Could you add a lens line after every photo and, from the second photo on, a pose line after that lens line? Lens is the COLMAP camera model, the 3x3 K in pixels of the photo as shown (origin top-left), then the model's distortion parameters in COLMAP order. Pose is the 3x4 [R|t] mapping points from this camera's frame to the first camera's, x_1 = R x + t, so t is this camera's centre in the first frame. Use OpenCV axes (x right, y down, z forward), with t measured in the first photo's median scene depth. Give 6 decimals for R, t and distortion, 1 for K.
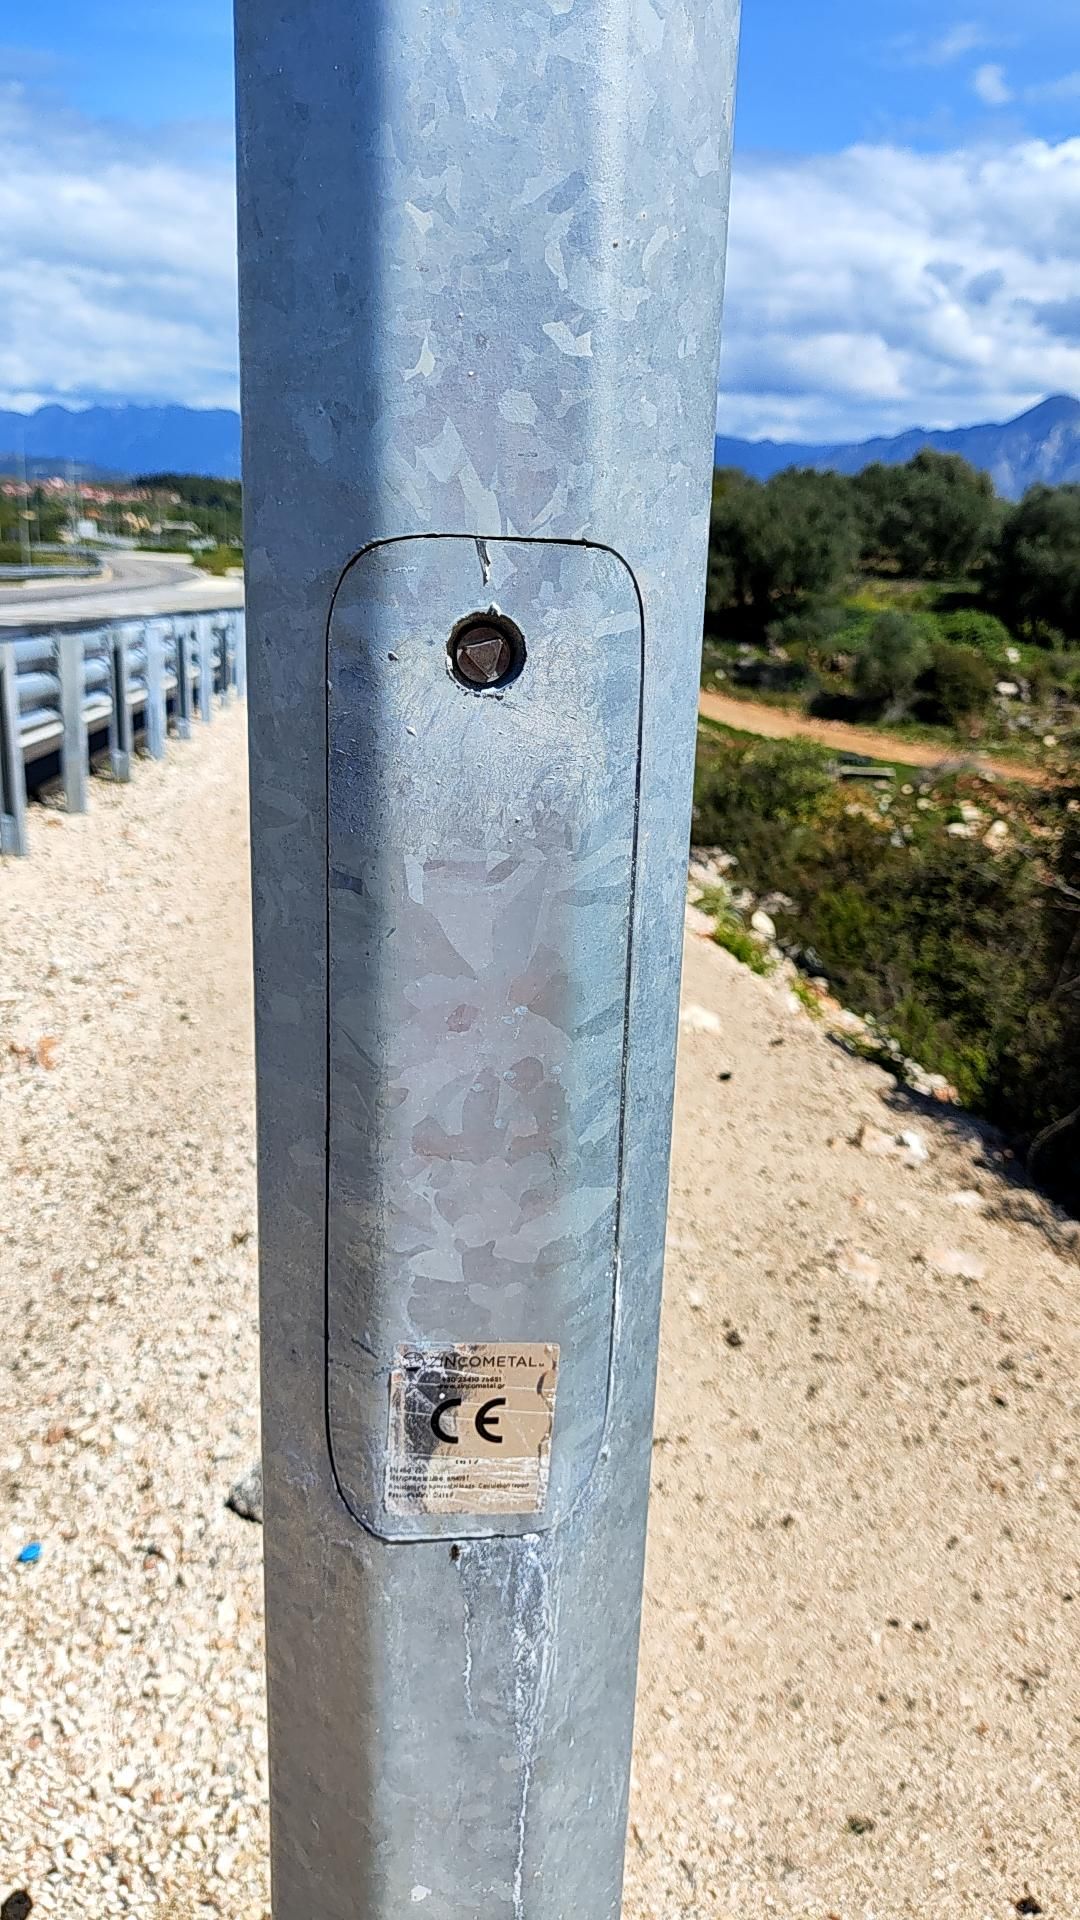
lens RADIAL K [[1398.8, 0, 542.4], [0, 1398.8, 952.8], [0, 0, 1]] dist [0.046997, -0.062752]
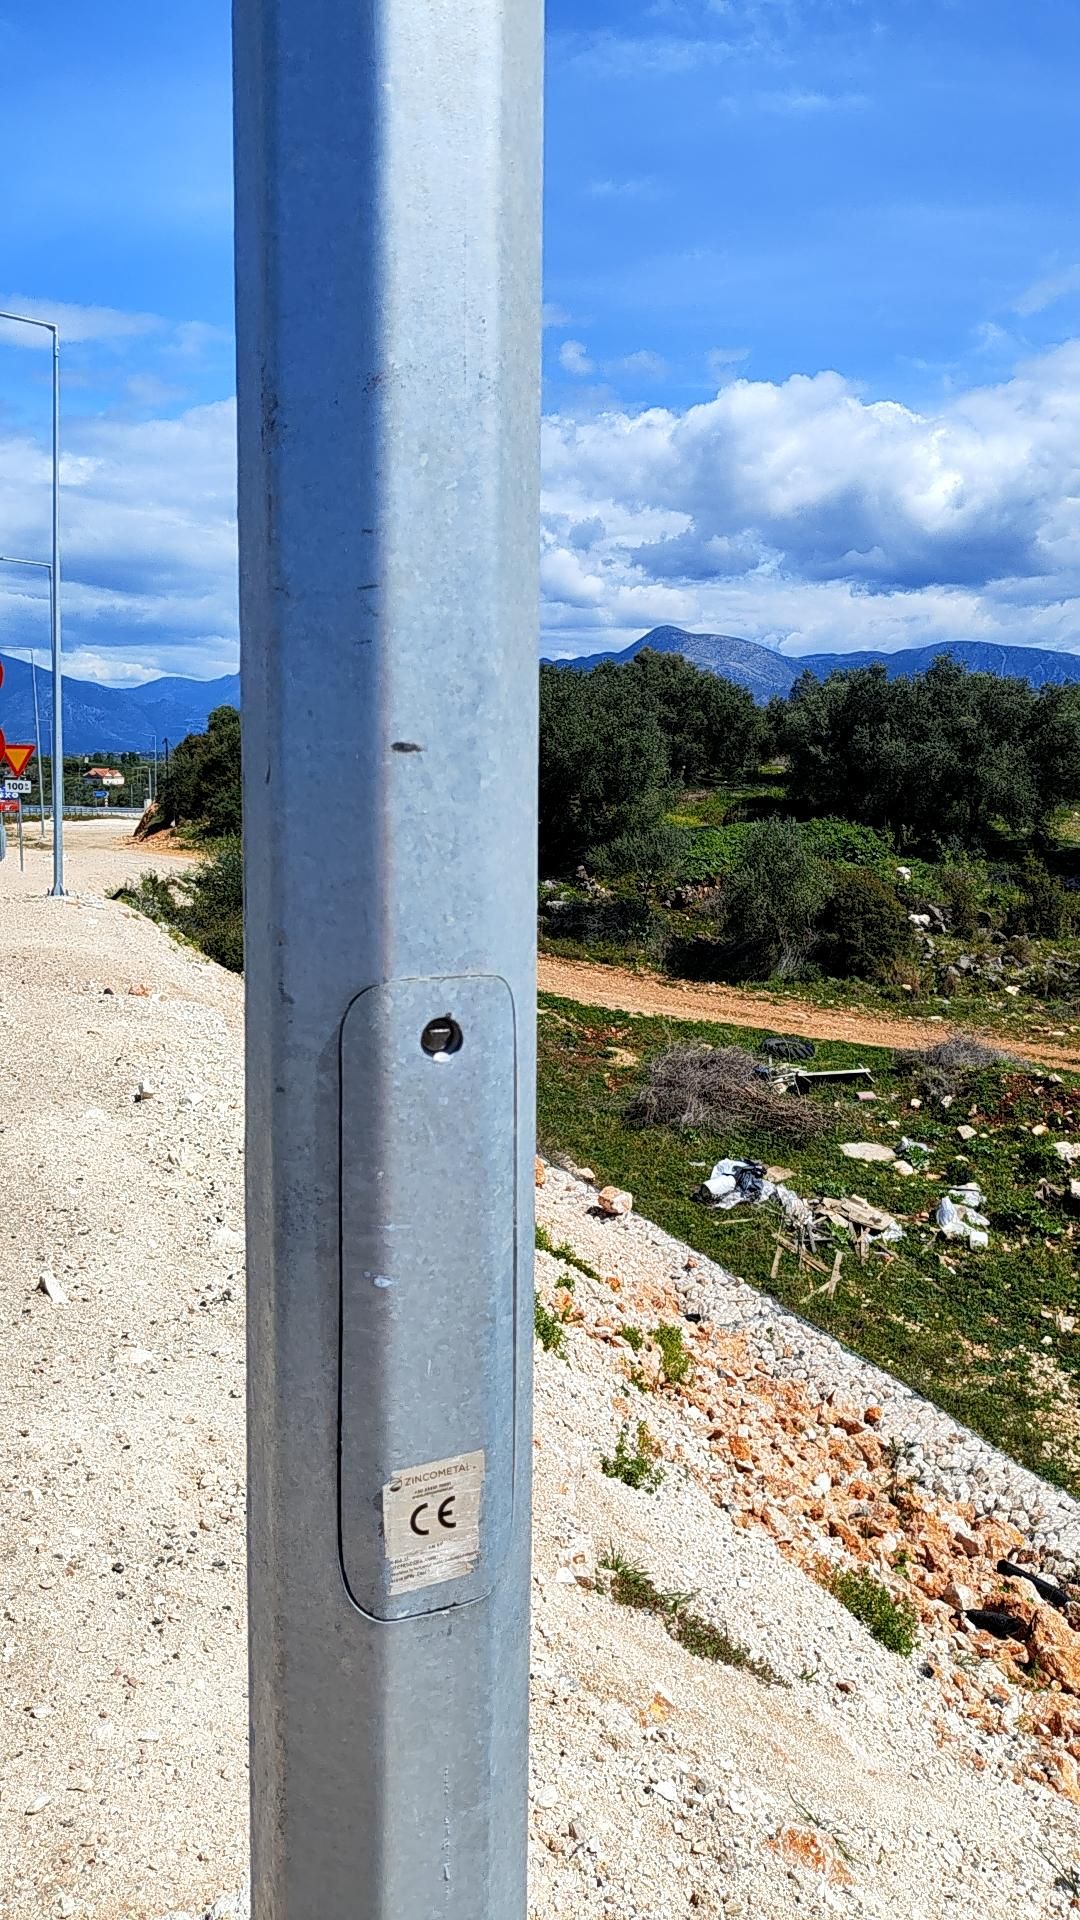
lens RADIAL K [[1398.8, 0, 530.9], [0, 1398.8, 962.0], [0, 0, 1]] dist [0.046997, -0.062752]
pose [[0.971353, -0.074318, 0.225720, -0.032488], [0.106670, 0.985130, -0.134688, -0.087258], [-0.212354, 0.154907, 0.964837, 0.335431]]
